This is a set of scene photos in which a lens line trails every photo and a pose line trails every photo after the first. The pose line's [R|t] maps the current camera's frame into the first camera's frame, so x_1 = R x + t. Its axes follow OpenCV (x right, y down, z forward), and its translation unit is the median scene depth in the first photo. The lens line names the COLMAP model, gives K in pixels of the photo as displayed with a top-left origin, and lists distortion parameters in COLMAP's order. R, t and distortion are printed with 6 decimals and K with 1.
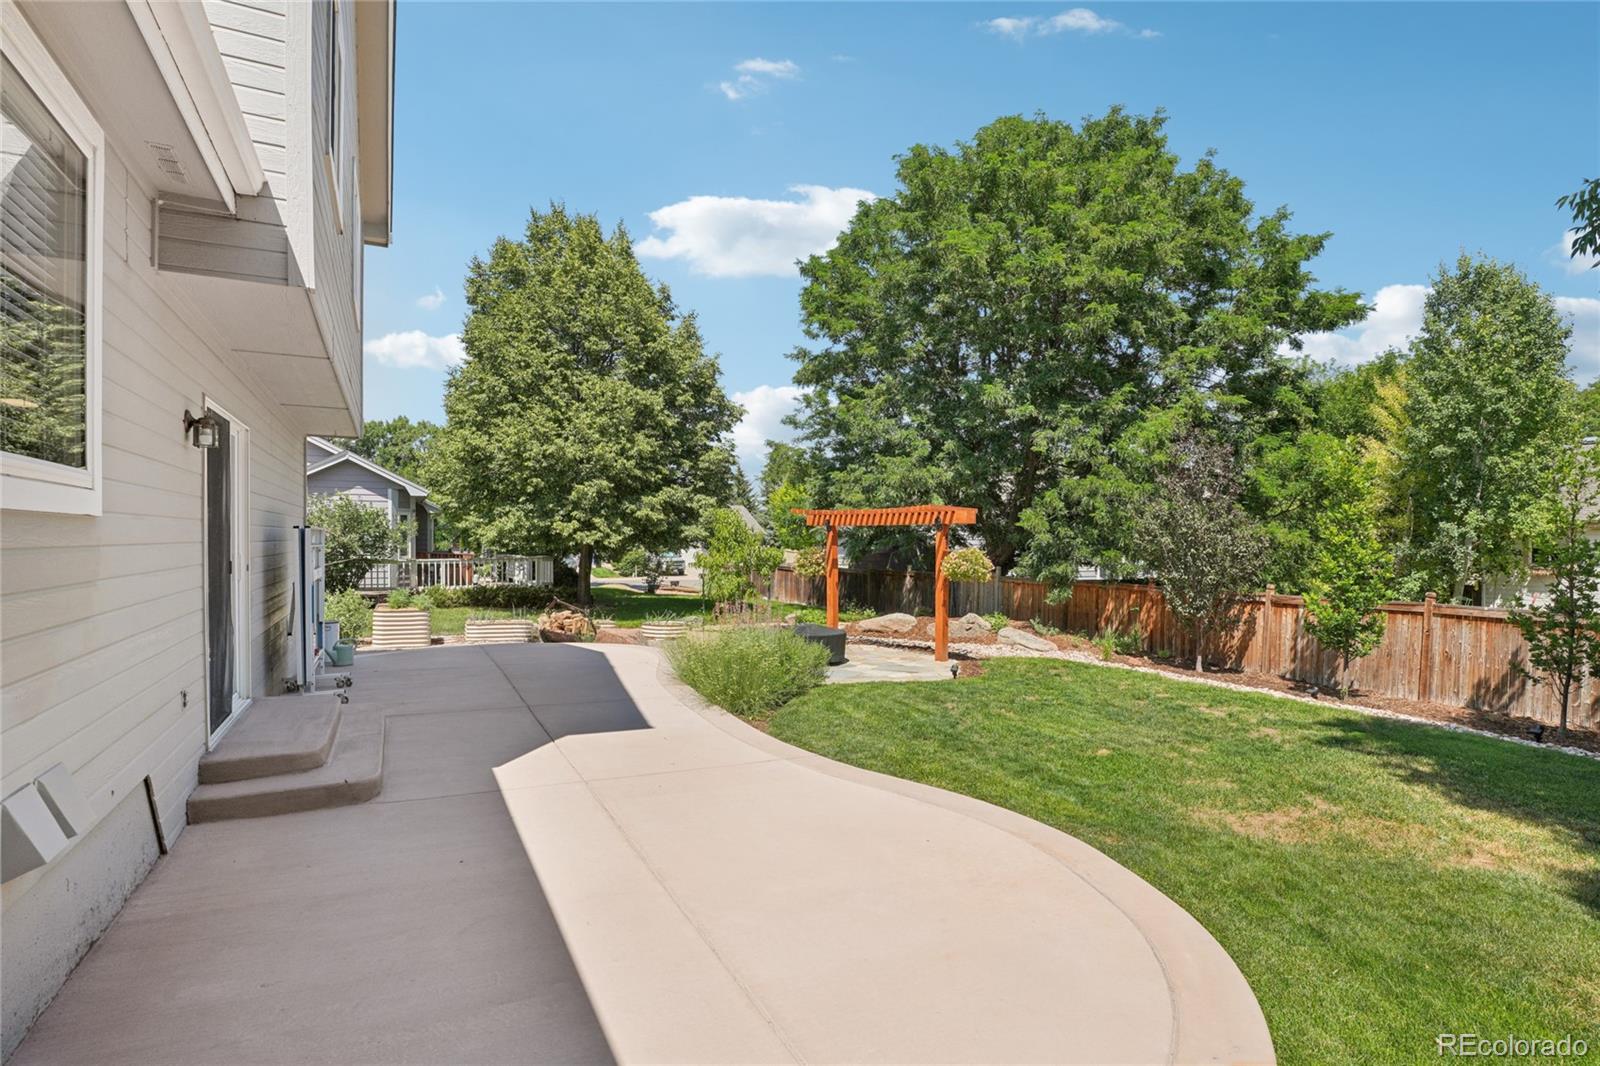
lens RADIAL K [[809.8, 0, 791.6], [0, 809.8, 537.6], [0, 0, 1]] dist [-0.035567, 0.006269]
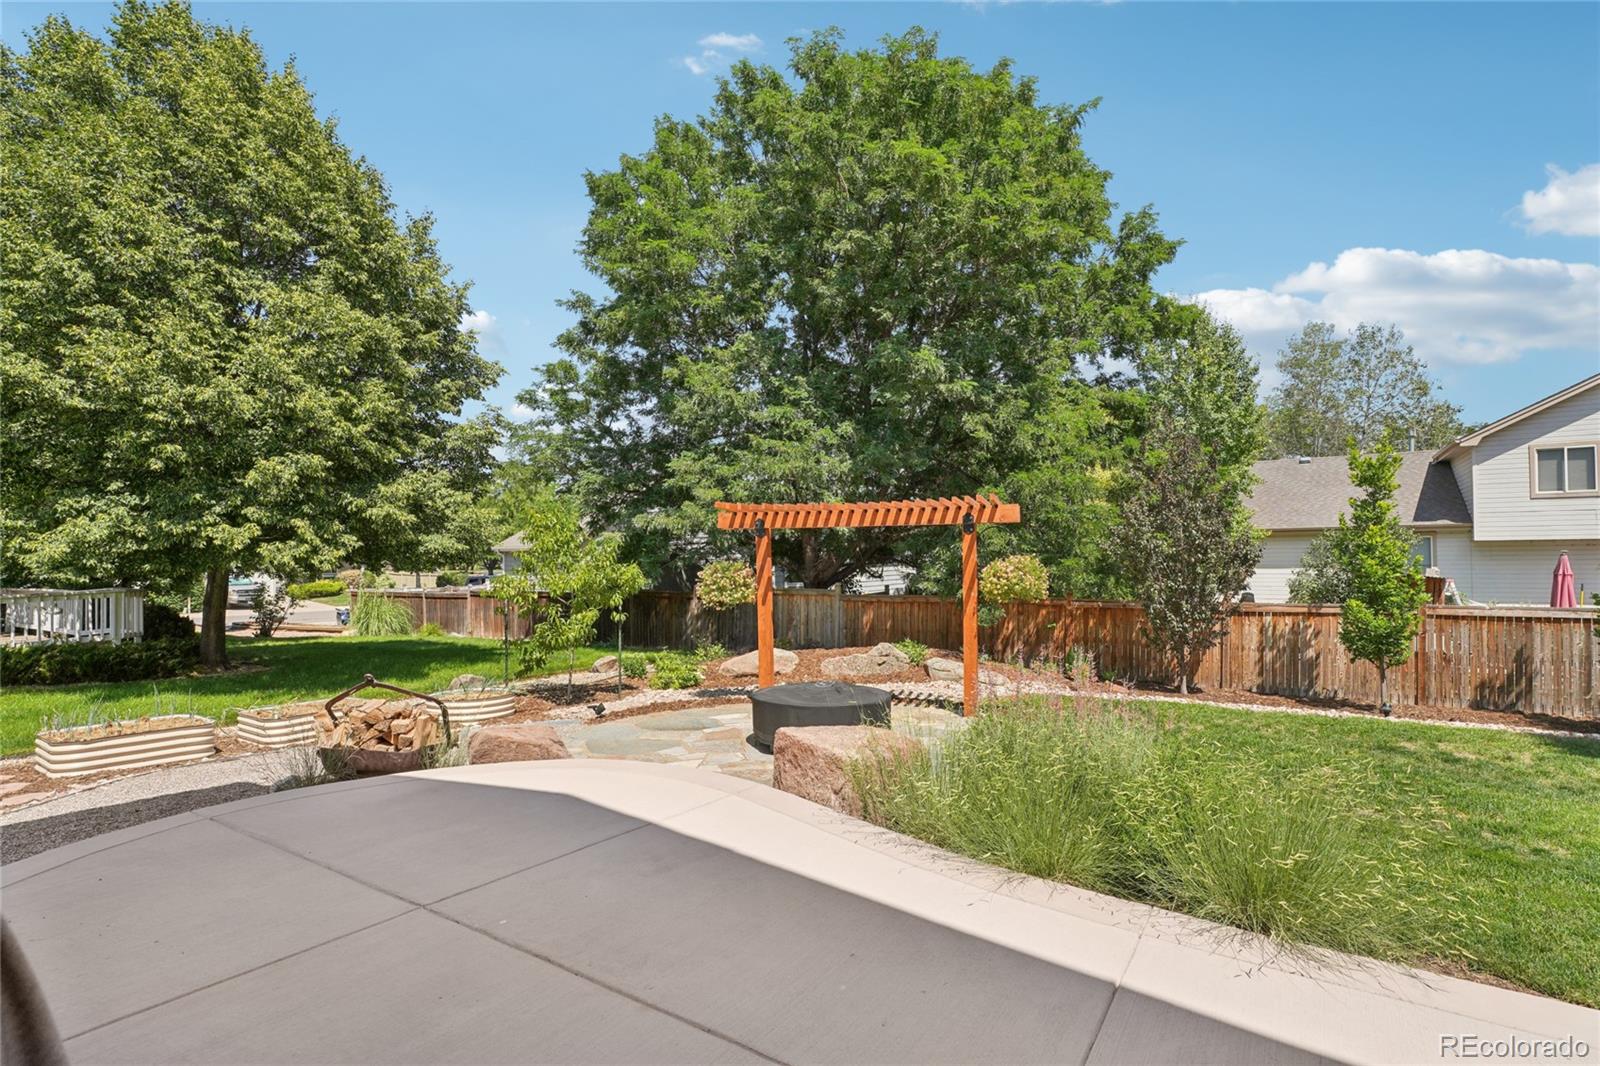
lens RADIAL K [[809.8, 0, 813.0], [0, 809.8, 533.5], [0, 0, 1]] dist [-0.035567, 0.006269]
pose [[0.867652, -0.000217, 0.497172, -0.200825], [0.014258, 0.999599, -0.024447, 0.005003], [-0.496967, 0.028300, 0.867308, 0.316662]]
